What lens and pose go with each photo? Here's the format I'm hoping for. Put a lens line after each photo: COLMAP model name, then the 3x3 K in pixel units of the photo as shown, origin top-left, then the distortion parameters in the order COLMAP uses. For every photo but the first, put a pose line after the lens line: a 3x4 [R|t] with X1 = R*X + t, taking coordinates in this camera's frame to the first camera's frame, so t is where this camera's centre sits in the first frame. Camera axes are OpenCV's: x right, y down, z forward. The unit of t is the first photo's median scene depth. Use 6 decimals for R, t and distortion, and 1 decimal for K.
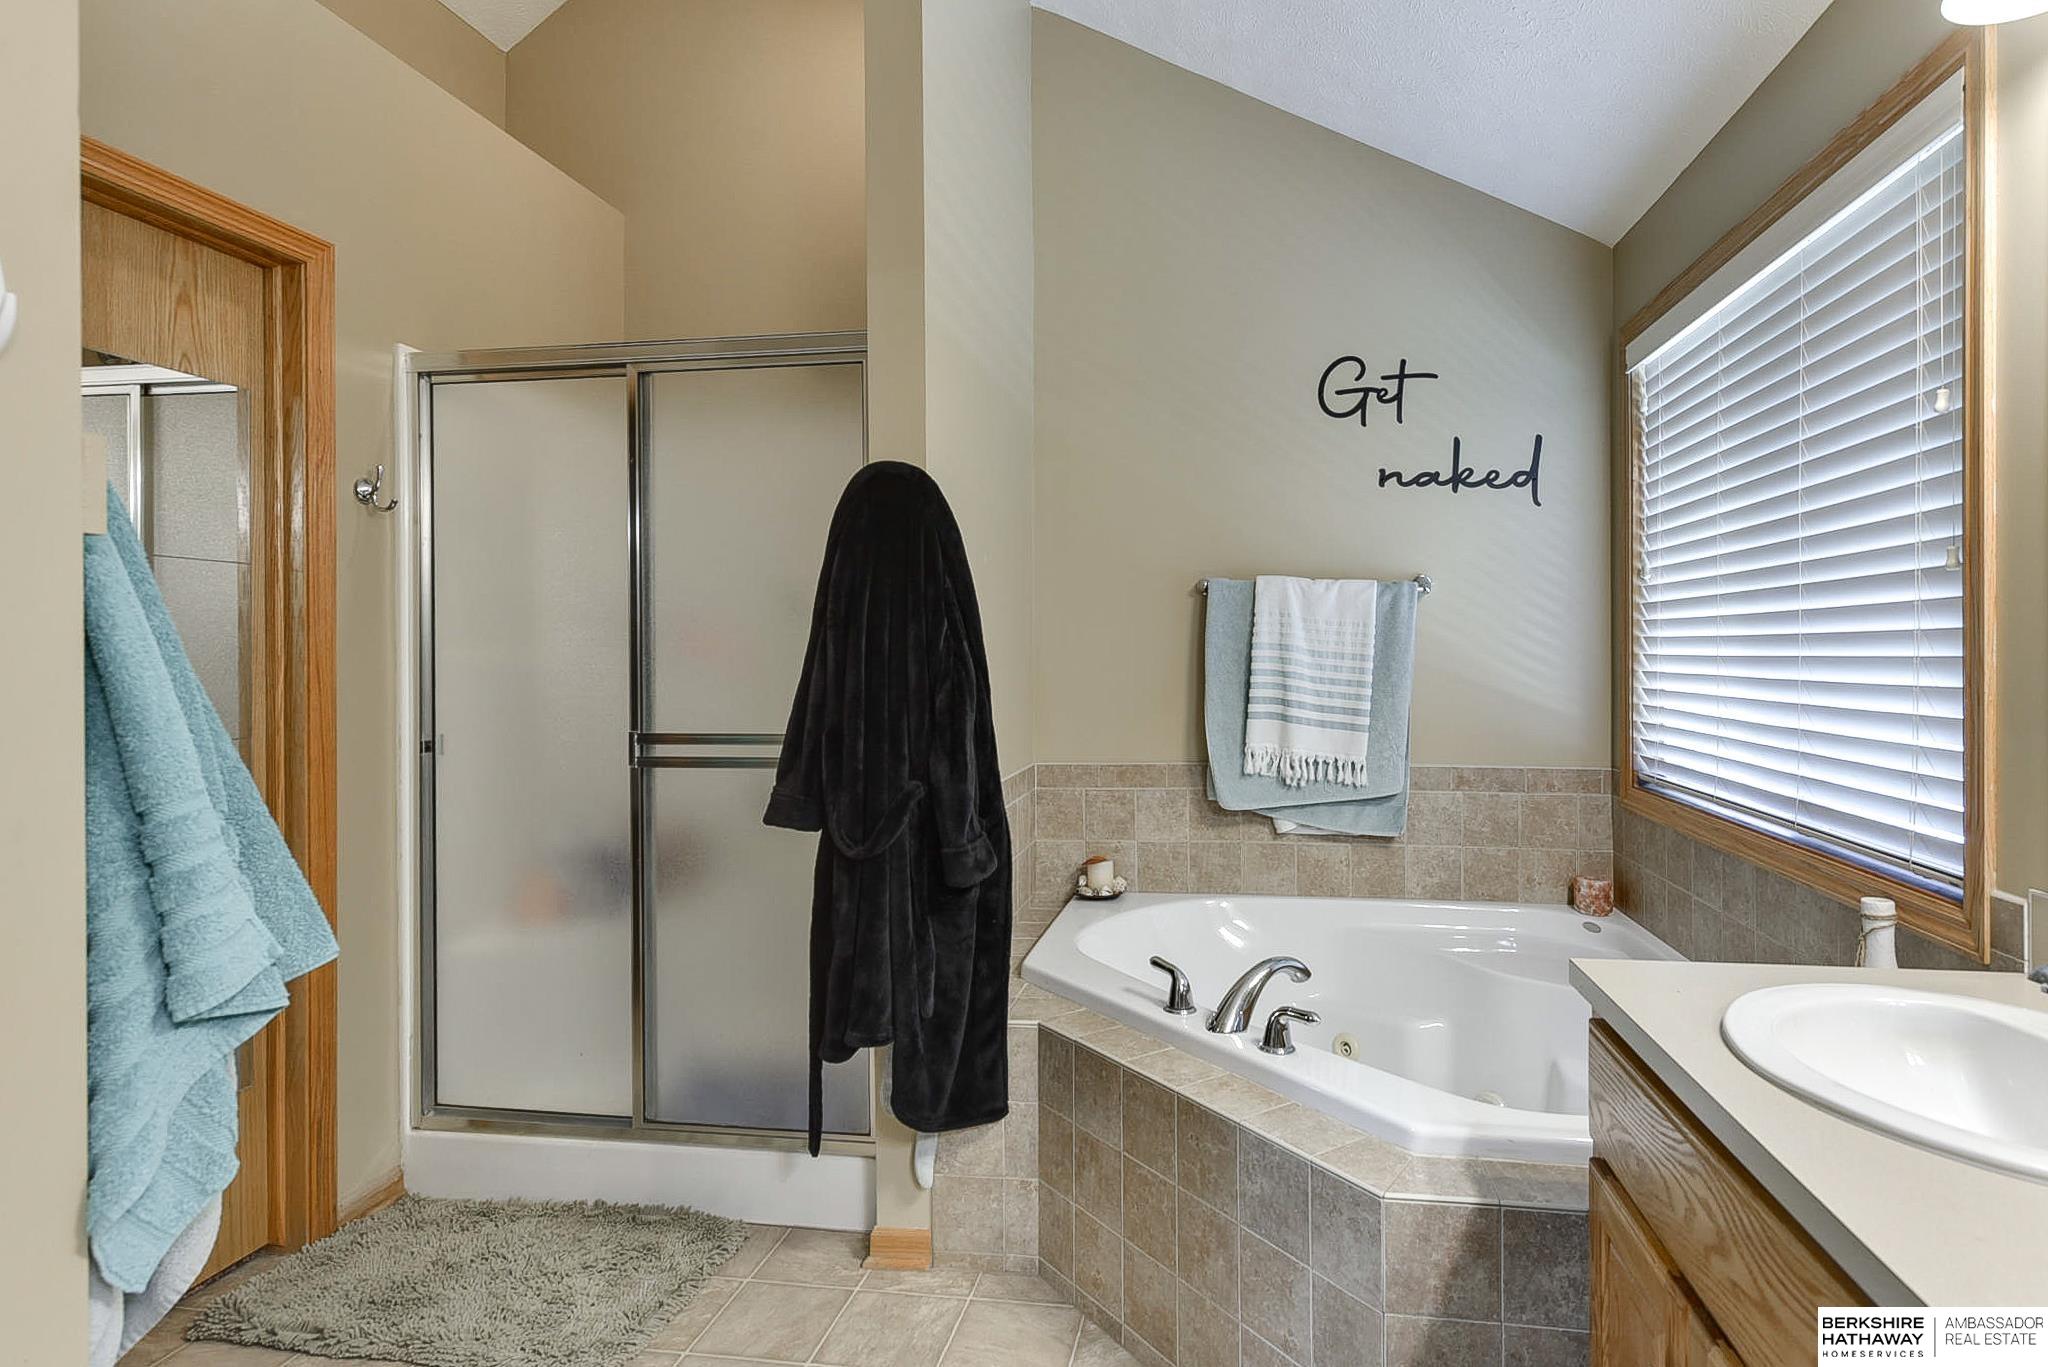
lens RADIAL K [[1052.4, 0, 1118.7], [0, 1052.4, 653.3], [0, 0, 1]] dist [0.006982, 0.000527]
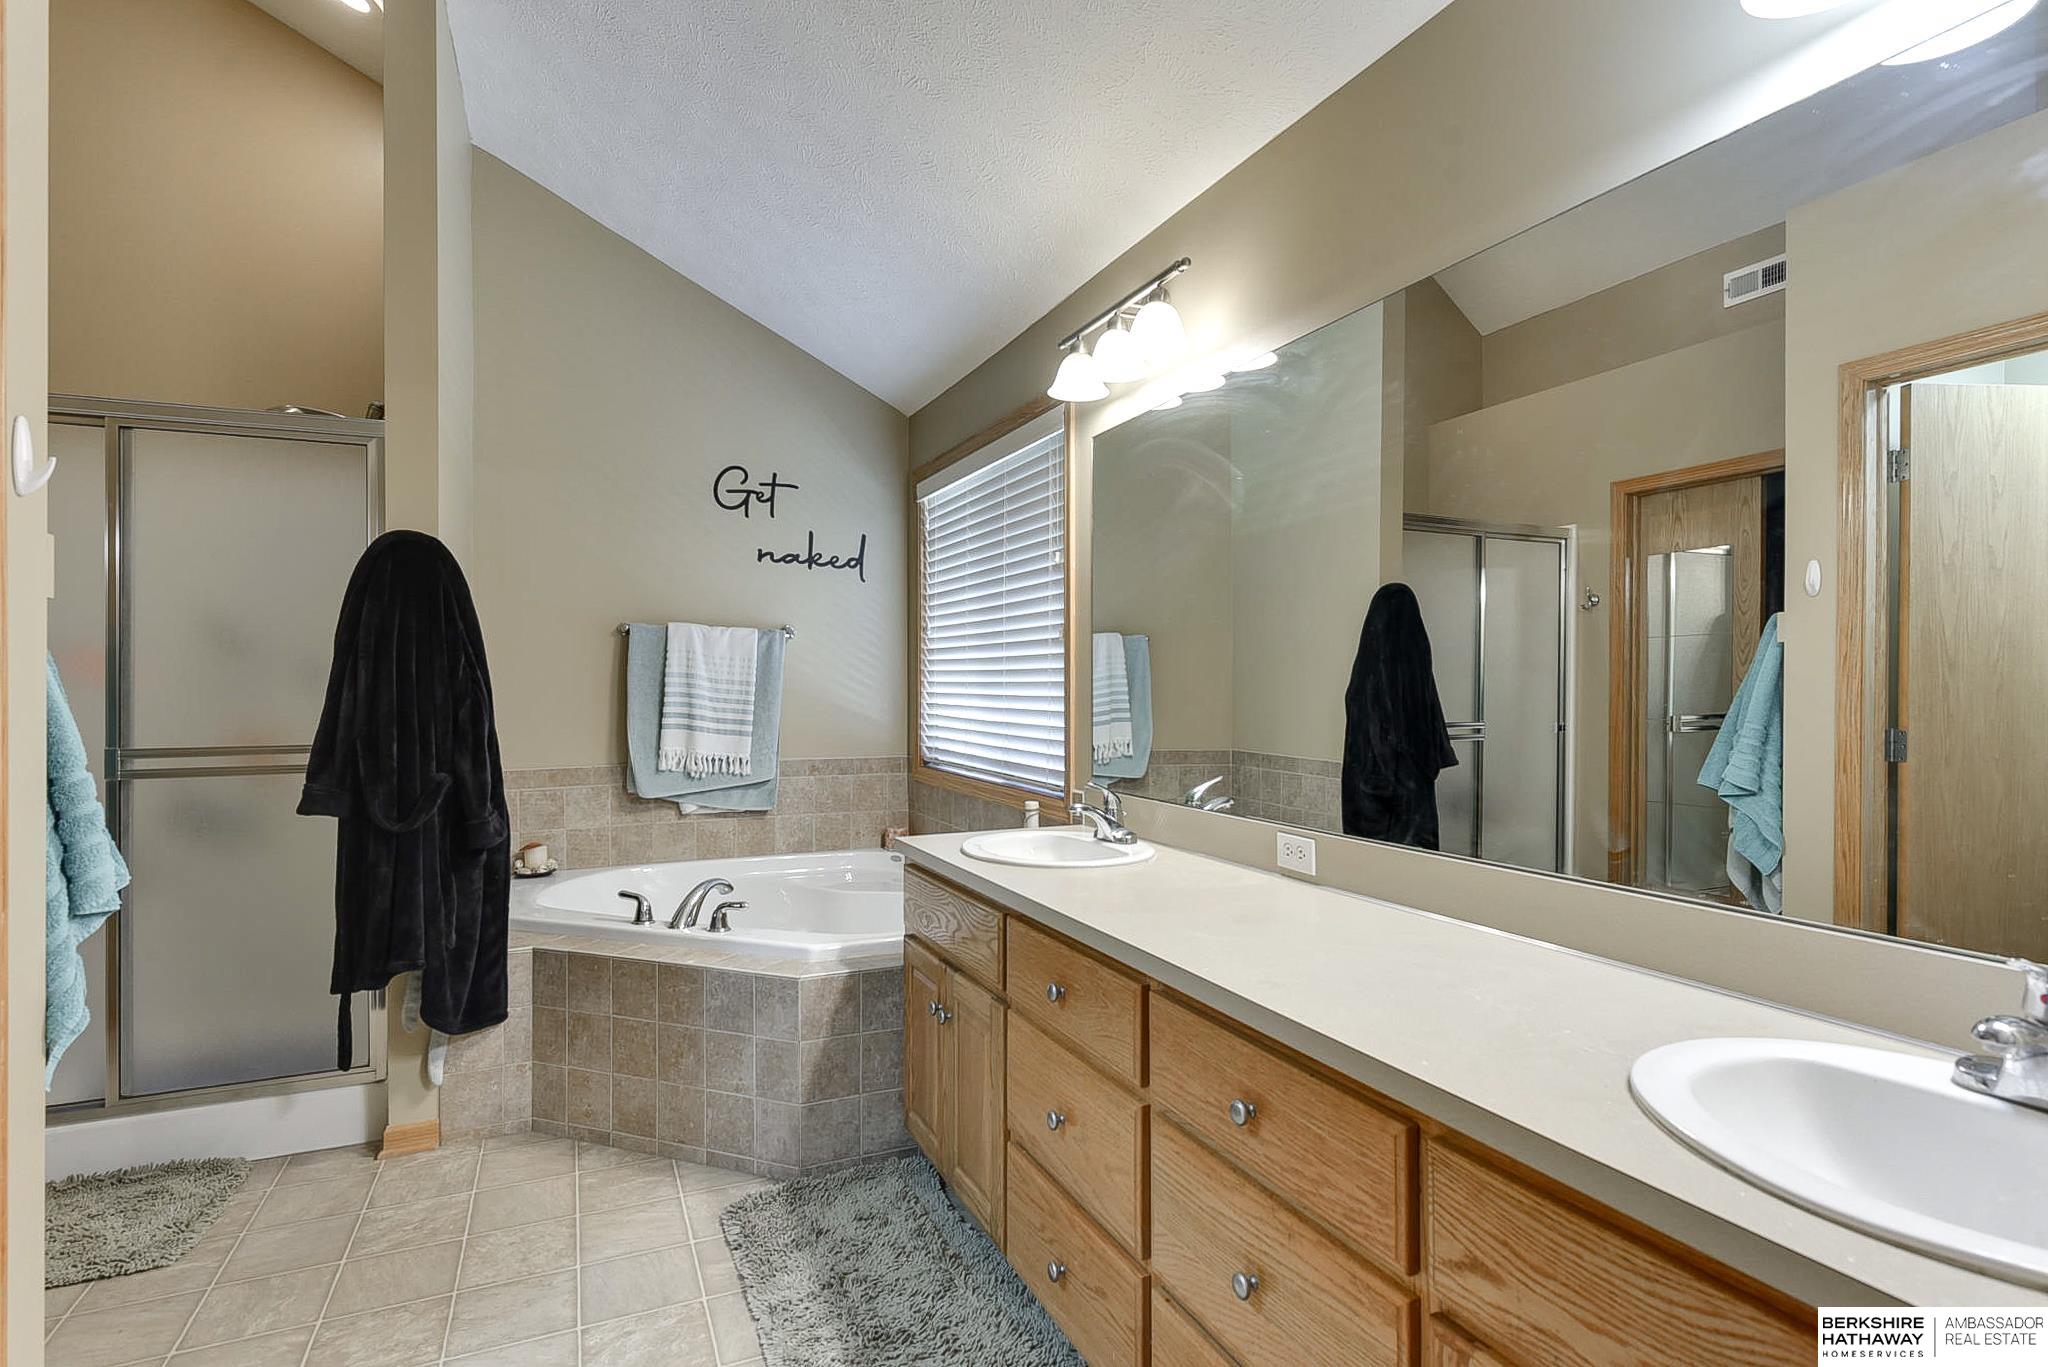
lens RADIAL K [[1052.4, 0, 1019.3], [0, 1052.4, 672.4], [0, 0, 1]] dist [0.006982, 0.000527]
pose [[0.850677, 0.006553, 0.525647, -0.259988], [-0.000809, 0.999937, -0.011156, 0.006105], [-0.525687, 0.009065, 0.850629, -0.505109]]
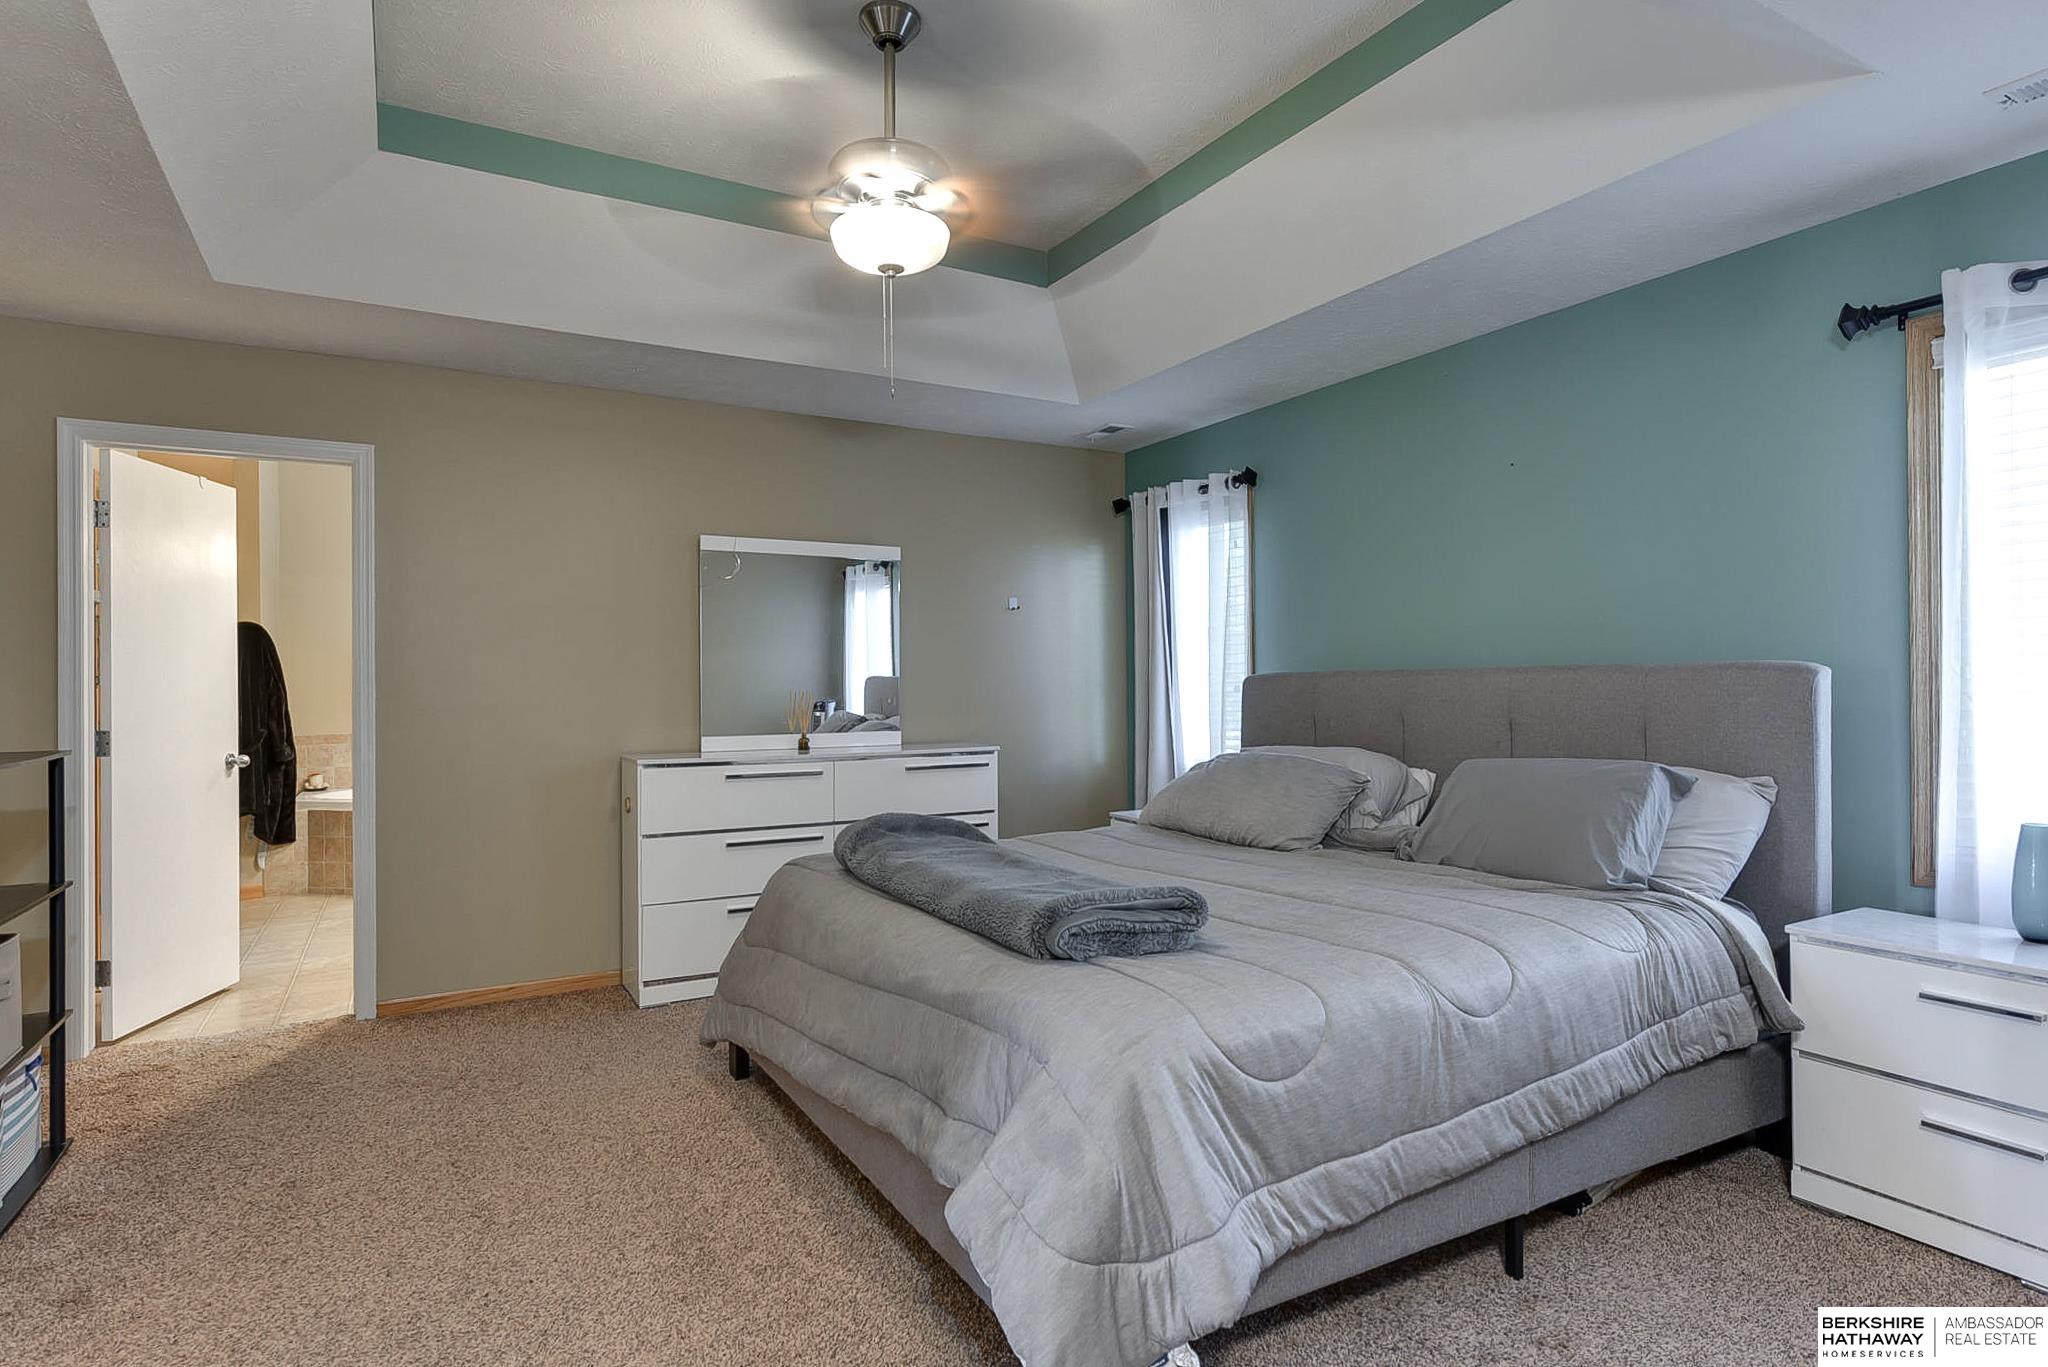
lens RADIAL K [[1096.0, 0, 1021.1], [0, 1096.0, 684.1], [0, 0, 1]] dist [0.001643, -0.002317]
pose [[0.795274, 0.000138, 0.606250, -0.352383], [0.008879, 0.999890, -0.011875, 0.045798], [-0.606185, 0.014827, 0.795185, -2.715523]]
